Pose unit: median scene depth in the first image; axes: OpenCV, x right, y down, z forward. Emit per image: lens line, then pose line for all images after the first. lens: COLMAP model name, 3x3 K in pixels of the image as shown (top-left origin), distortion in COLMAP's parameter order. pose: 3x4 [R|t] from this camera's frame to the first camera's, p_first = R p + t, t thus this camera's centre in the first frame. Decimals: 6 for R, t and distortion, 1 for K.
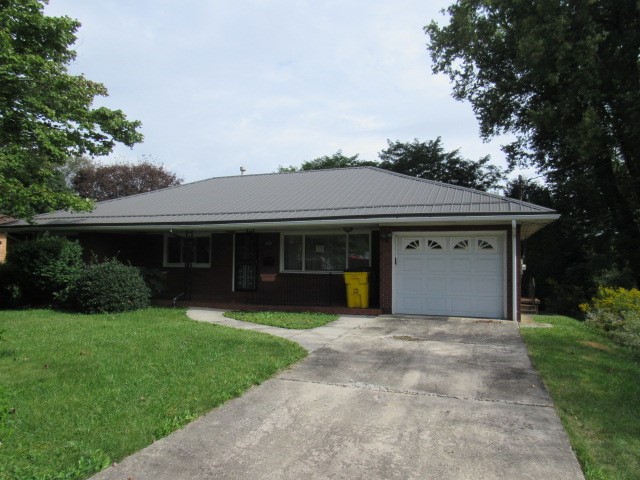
lens RADIAL K [[462.4, 0, 320.0], [0, 462.4, 240.0], [0, 0, 1]] dist [-0.002426, 0.003909]
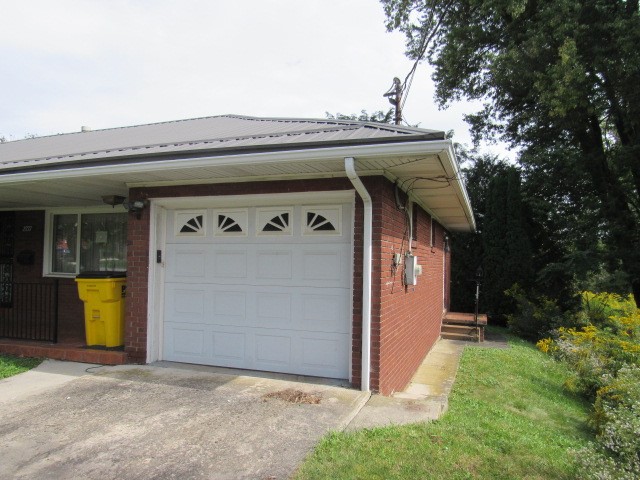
lens RADIAL K [[471.6, 0, 320.0], [0, 471.6, 240.0], [0, 0, 1]] dist [-0.002664, -0.001156]
pose [[0.999831, 0.005336, 0.017594, 0.138147], [-0.005354, 0.999985, 0.001014, 0.010950], [-0.017588, -0.001108, 0.999845, 0.204598]]
